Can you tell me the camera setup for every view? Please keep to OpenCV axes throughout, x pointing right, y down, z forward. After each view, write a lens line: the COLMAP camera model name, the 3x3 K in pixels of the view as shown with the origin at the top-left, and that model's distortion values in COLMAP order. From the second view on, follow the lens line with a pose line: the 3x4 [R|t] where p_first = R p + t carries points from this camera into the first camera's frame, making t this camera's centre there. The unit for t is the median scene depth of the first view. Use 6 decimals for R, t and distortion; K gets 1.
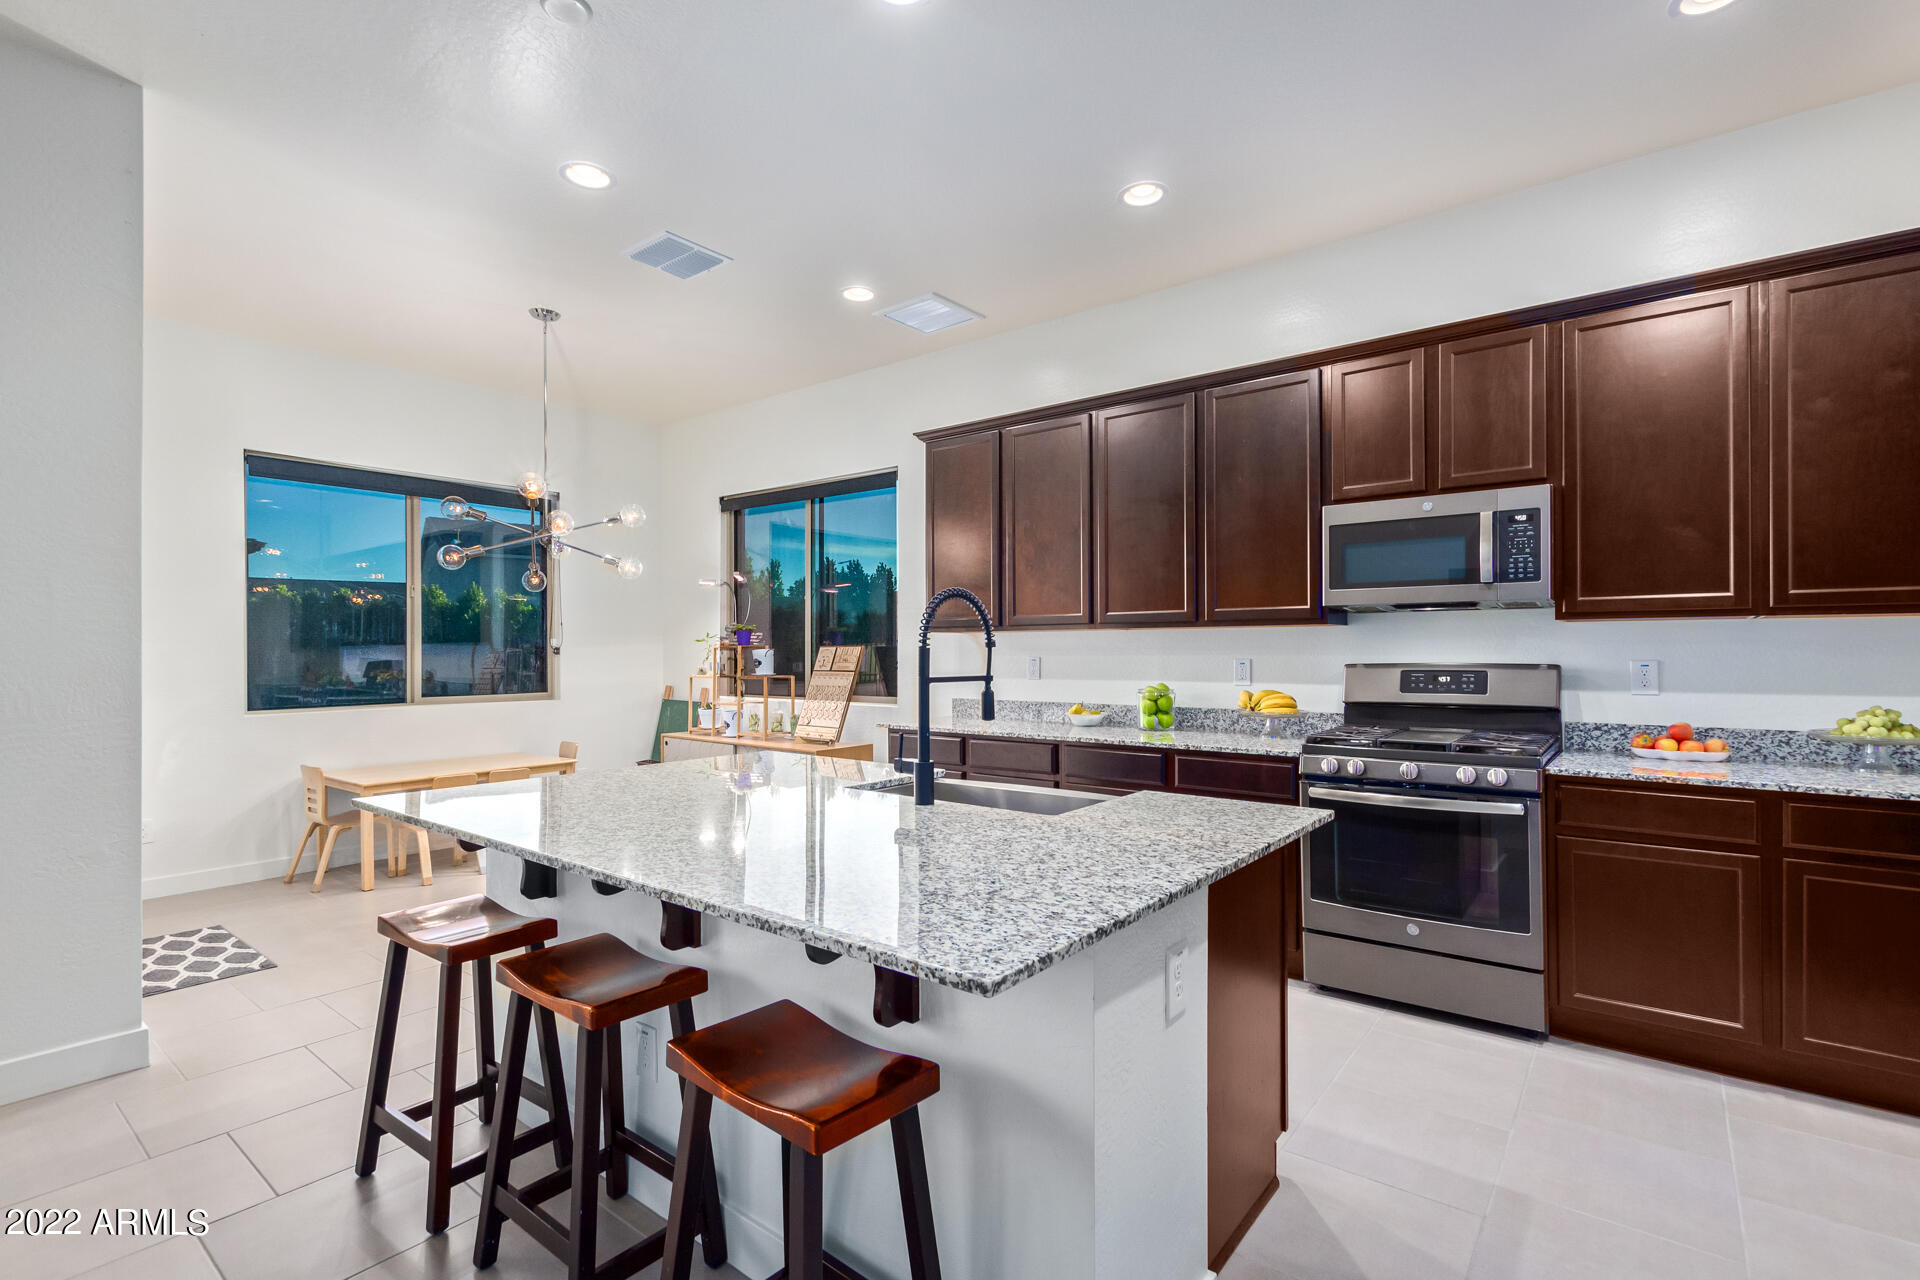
lens RADIAL K [[879.8, 0, 951.2], [0, 879.8, 644.0], [0, 0, 1]] dist [0.001247, 0.000198]
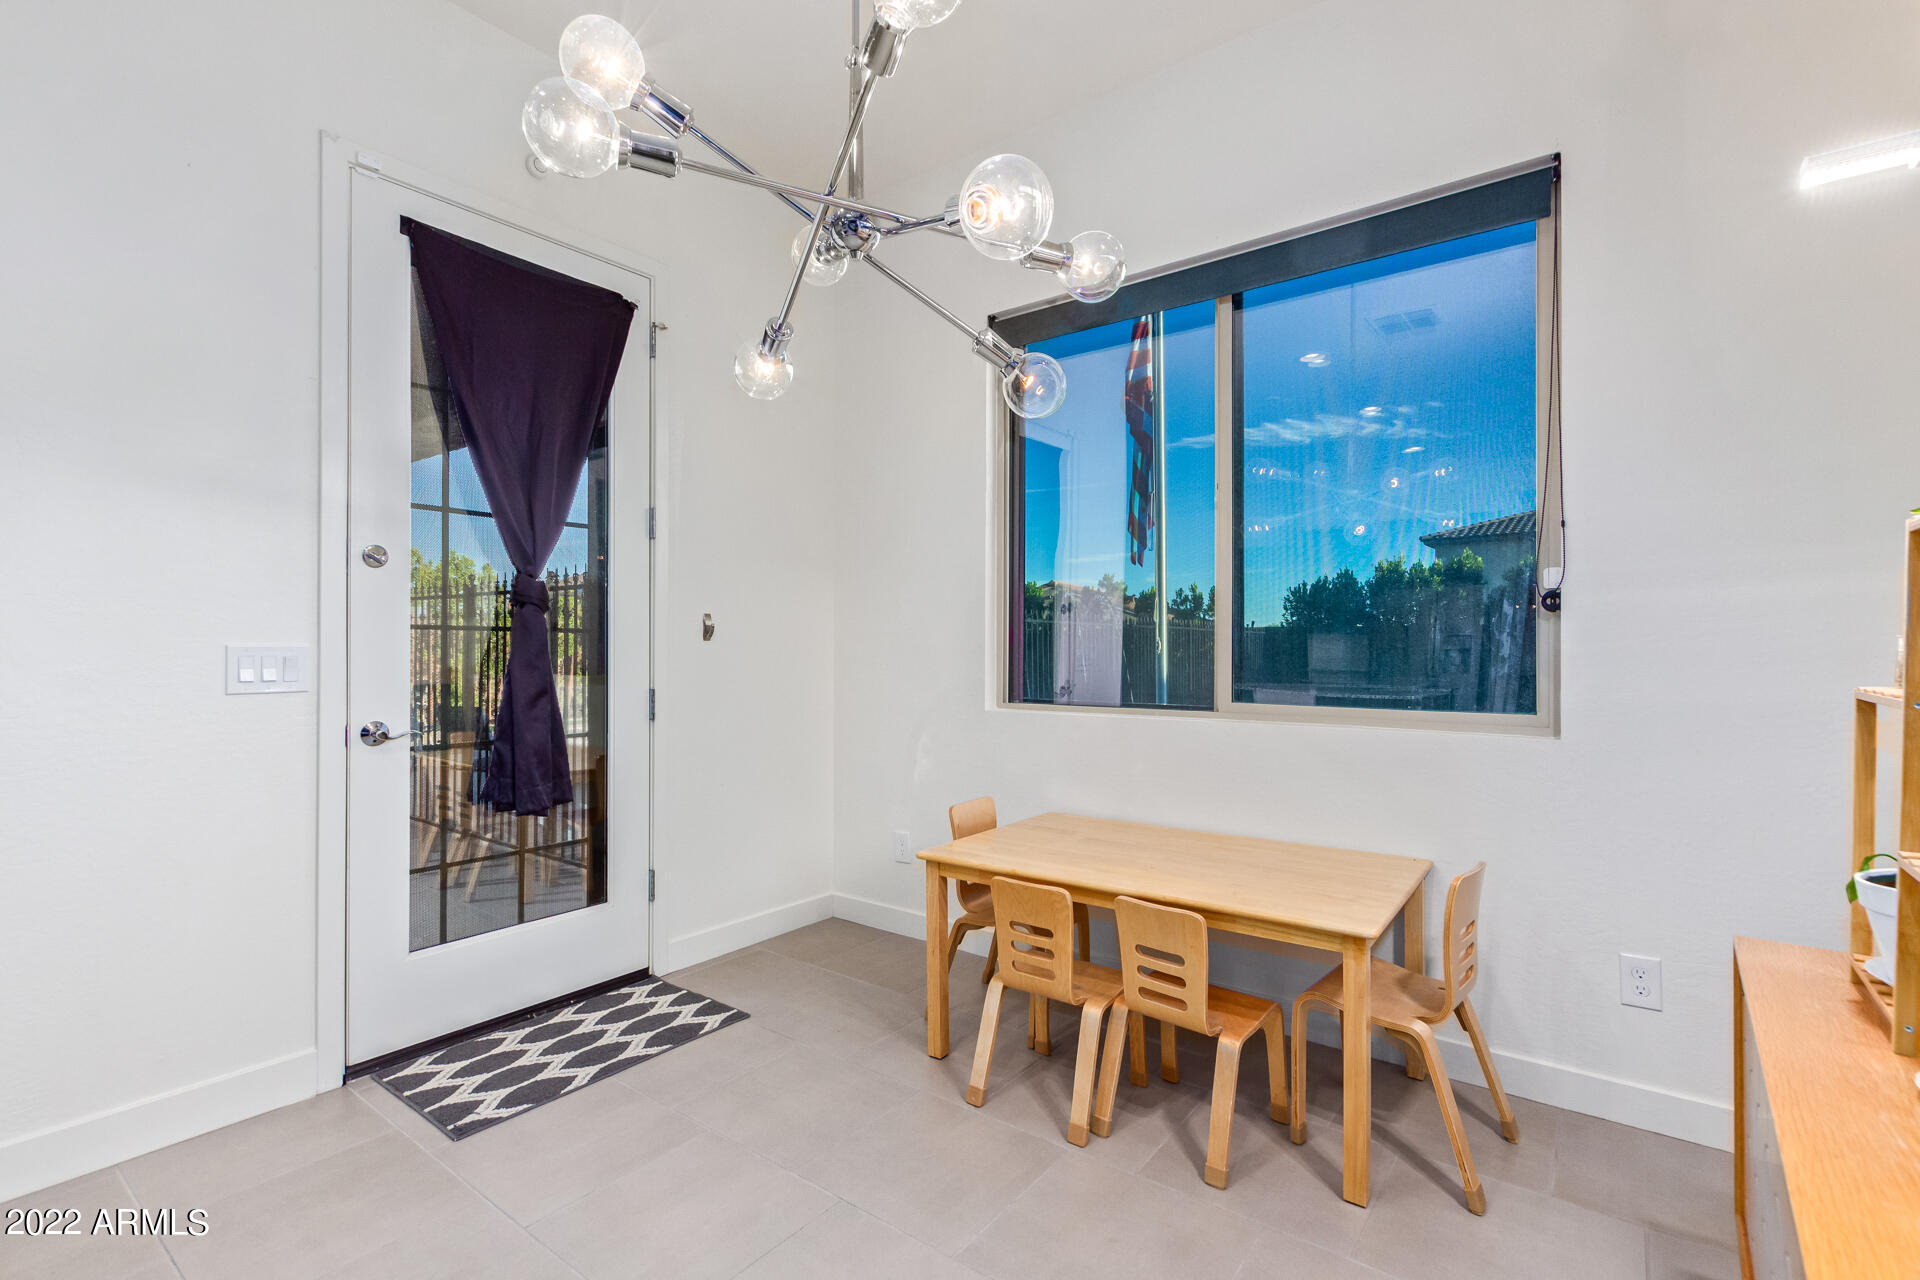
lens RADIAL K [[879.8, 0, 963.6], [0, 879.8, 634.0], [0, 0, 1]] dist [0.001247, 0.000198]
pose [[0.026456, -0.002954, -0.999646, -0.049515], [0.004299, 0.999987, -0.002842, 0.010117], [0.999641, -0.004222, 0.026469, 0.365112]]
